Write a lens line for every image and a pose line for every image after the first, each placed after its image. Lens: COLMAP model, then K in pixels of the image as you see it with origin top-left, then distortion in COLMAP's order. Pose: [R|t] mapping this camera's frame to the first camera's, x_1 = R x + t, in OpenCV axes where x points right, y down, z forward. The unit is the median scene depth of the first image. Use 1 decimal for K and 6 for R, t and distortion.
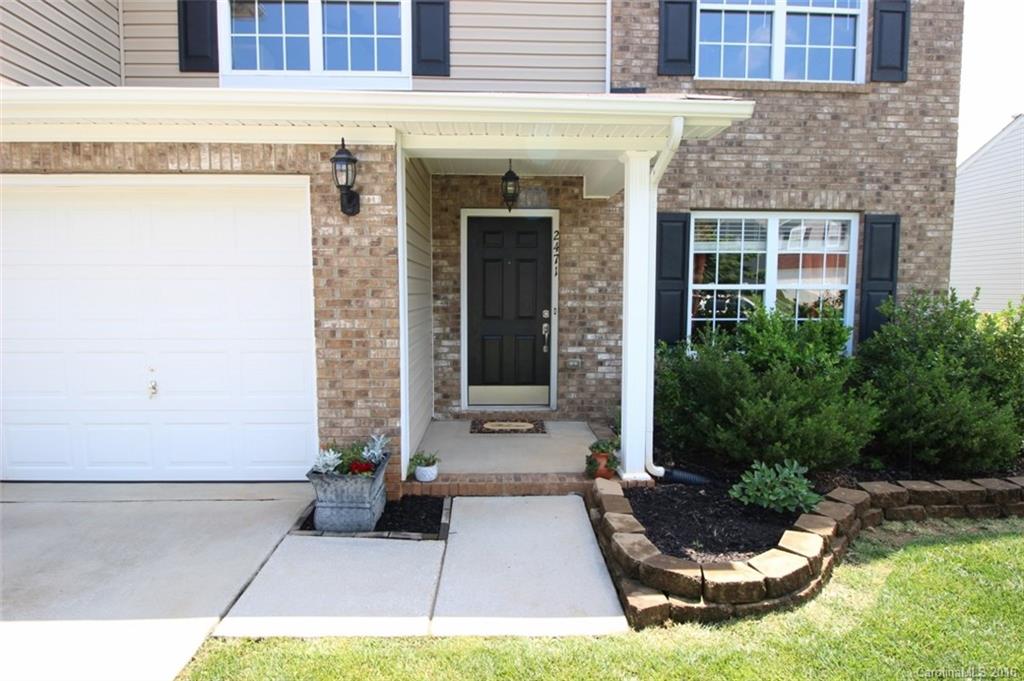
lens RADIAL K [[530.2, 0, 507.7], [0, 530.2, 340.4], [0, 0, 1]] dist [-0.003741, -0.006966]
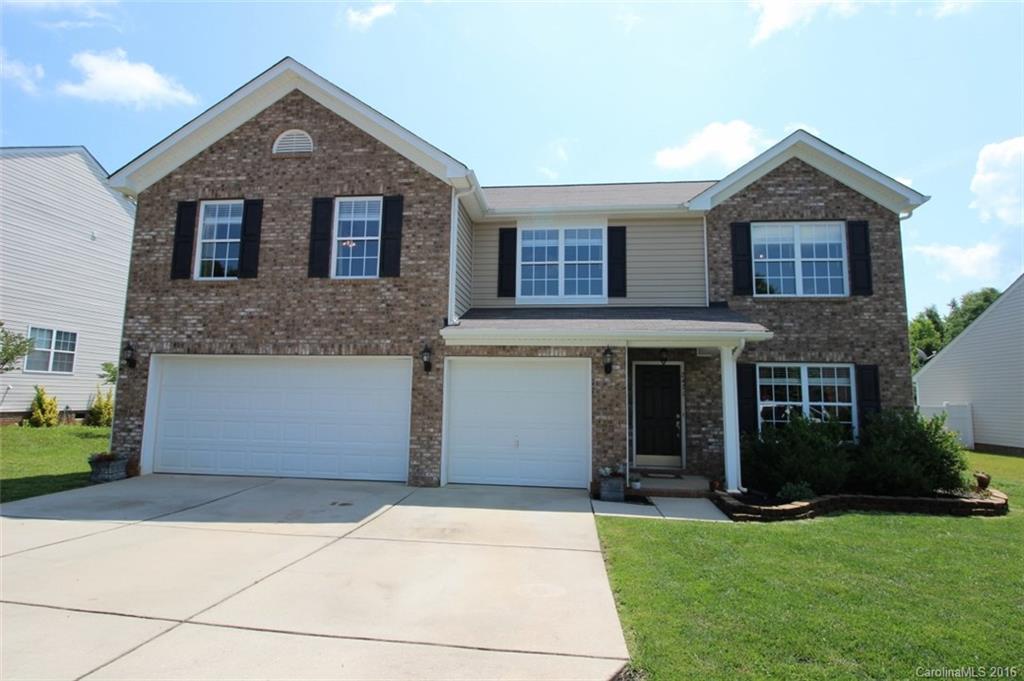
lens RADIAL K [[530.2, 0, 511.2], [0, 530.2, 332.9], [0, 0, 1]] dist [-0.003741, -0.006966]
pose [[0.989765, -0.001593, -0.142698, -0.251002], [-0.028372, 0.977779, -0.207710, 0.069728], [0.139858, 0.209632, 0.967726, -0.979033]]
